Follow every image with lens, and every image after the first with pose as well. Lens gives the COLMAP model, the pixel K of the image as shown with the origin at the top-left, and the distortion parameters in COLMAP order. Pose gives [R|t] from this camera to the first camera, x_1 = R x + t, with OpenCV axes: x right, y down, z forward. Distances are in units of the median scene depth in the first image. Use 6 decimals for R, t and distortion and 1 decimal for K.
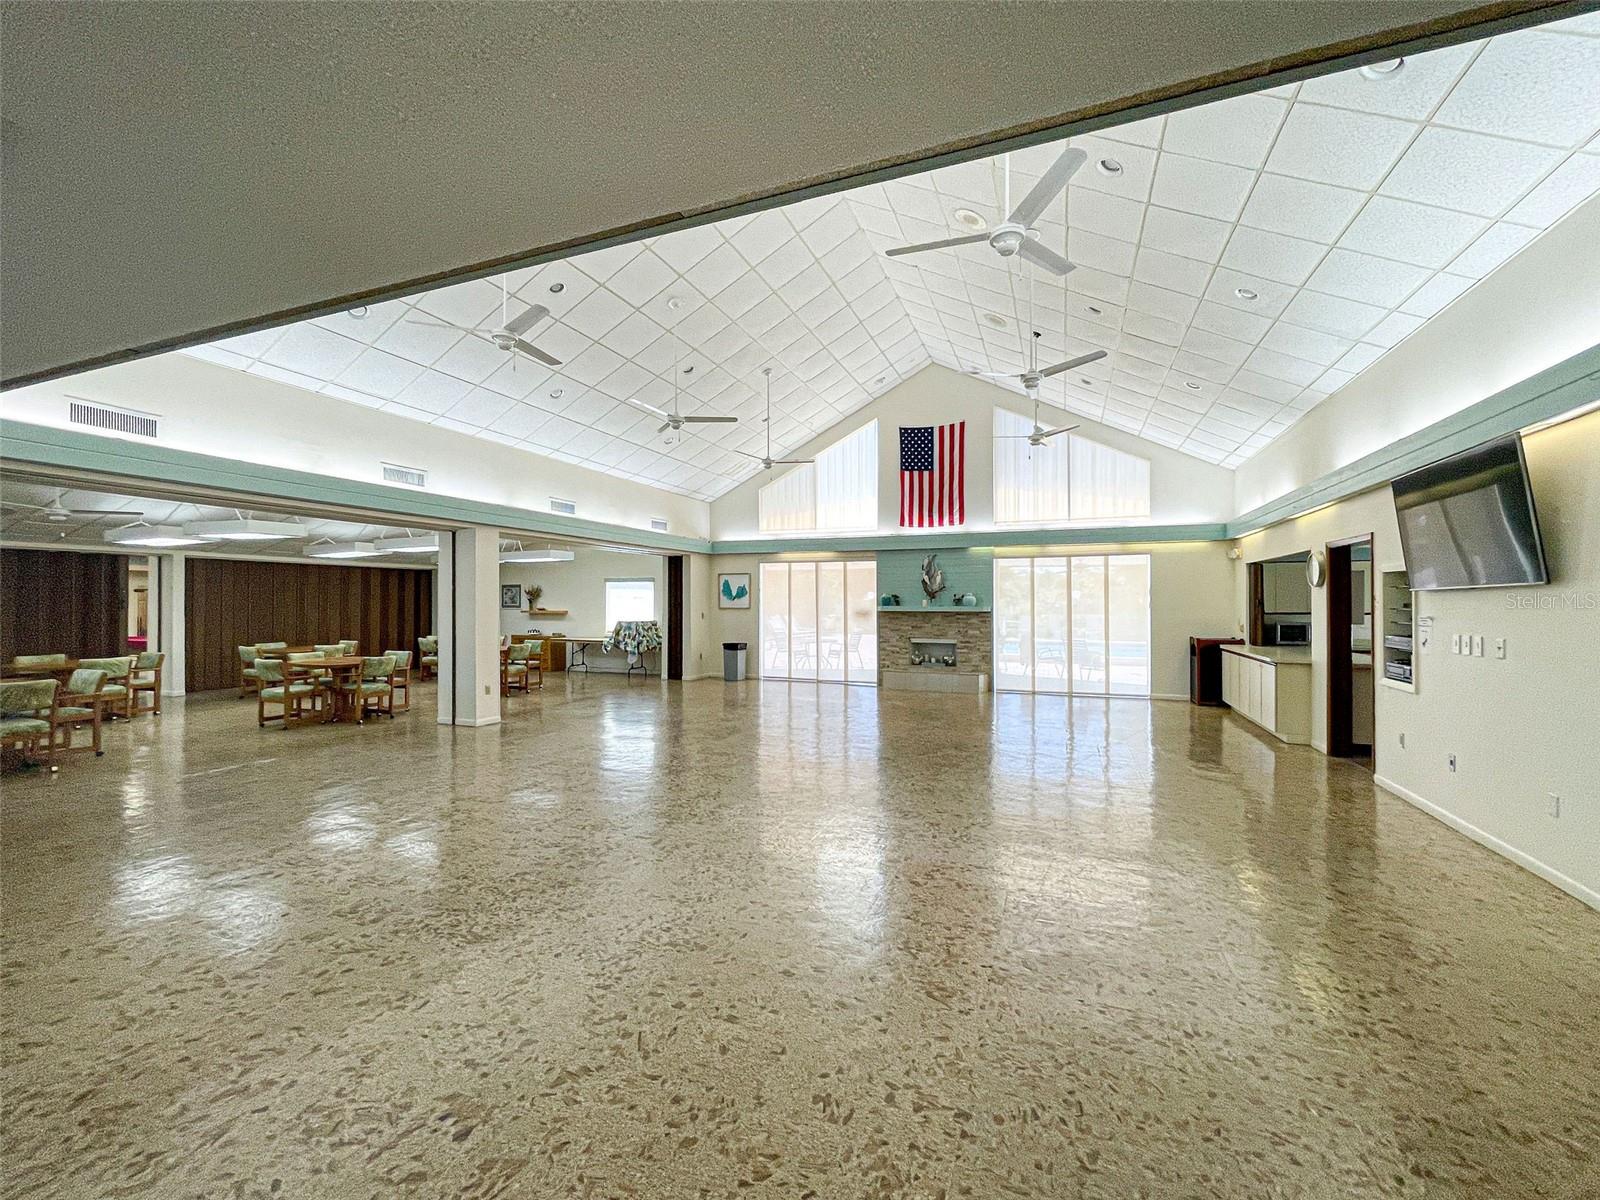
lens RADIAL K [[667.3, 0, 796.1], [0, 667.3, 600.7], [0, 0, 1]] dist [-0.000337, -0.000118]
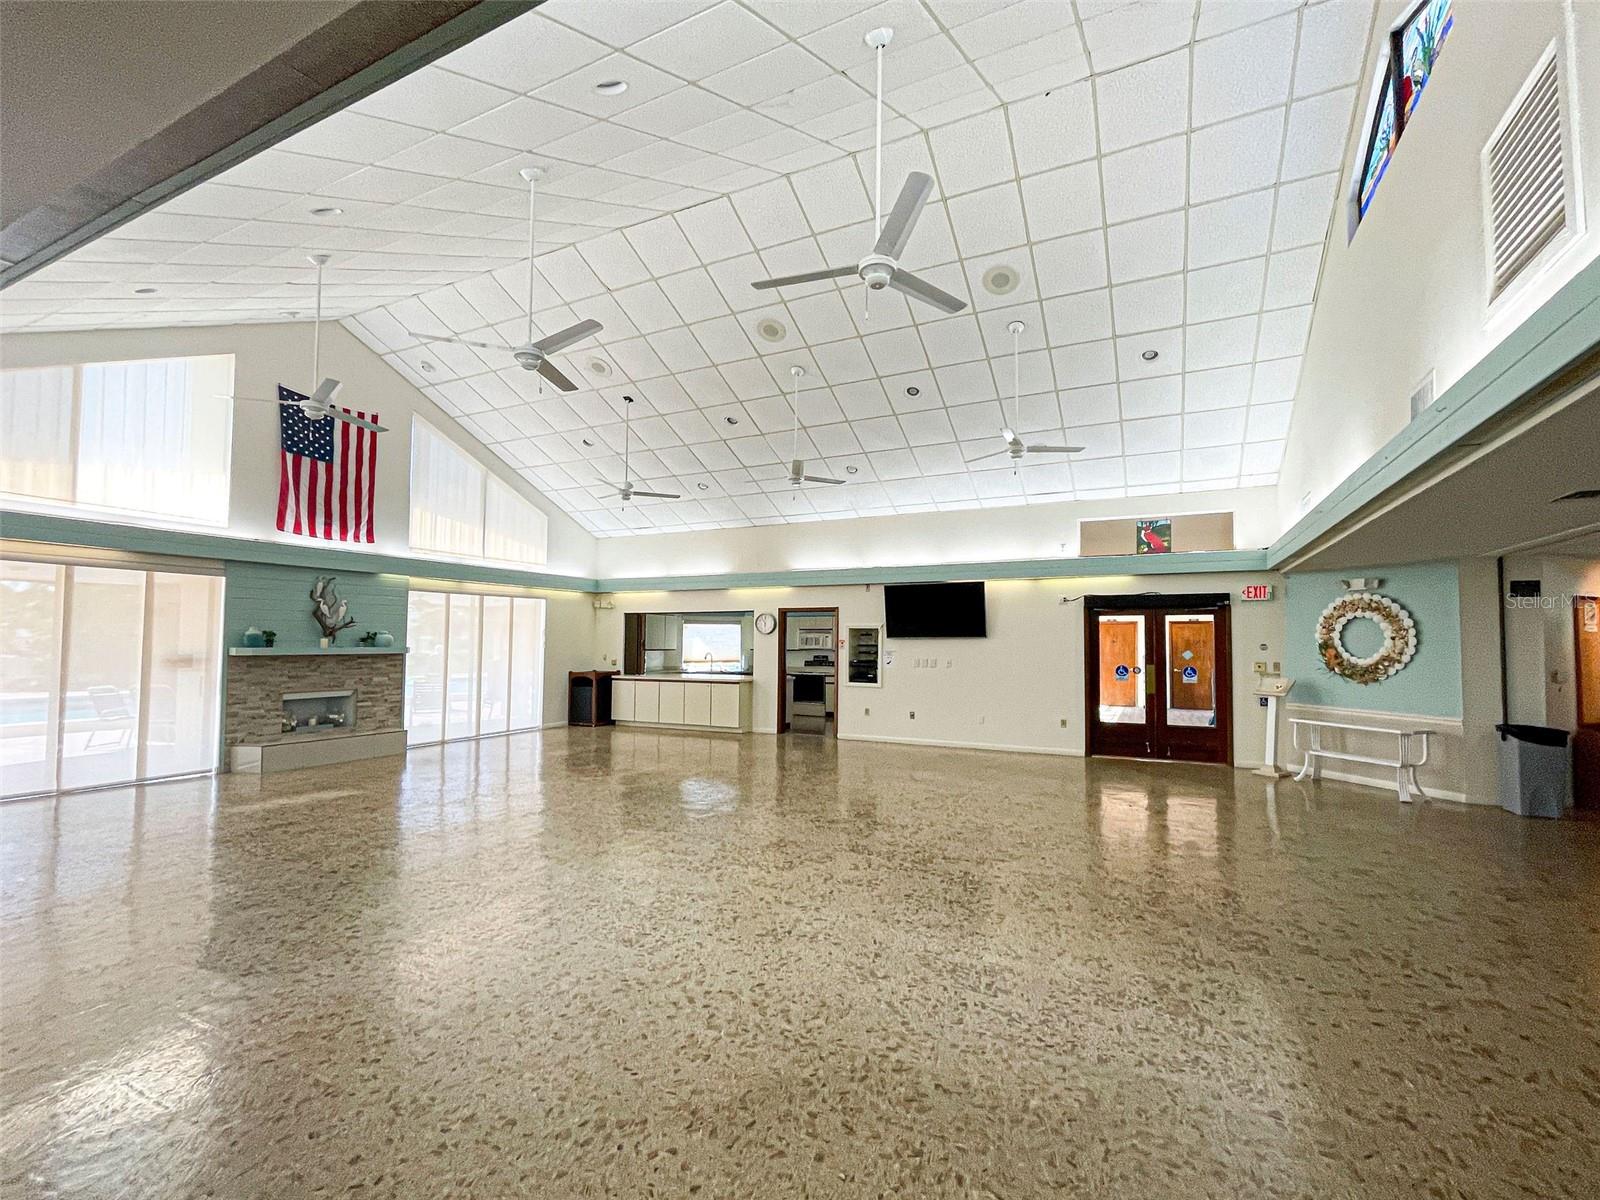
lens RADIAL K [[698.4, 0, 799.5], [0, 698.4, 604.6], [0, 0, 1]] dist [0.004827, 0.000348]
pose [[0.085704, 0.054647, 0.994821, -0.521796], [-0.005619, 0.998505, -0.054365, 0.000293], [-0.996305, -0.000931, 0.085883, 0.420518]]
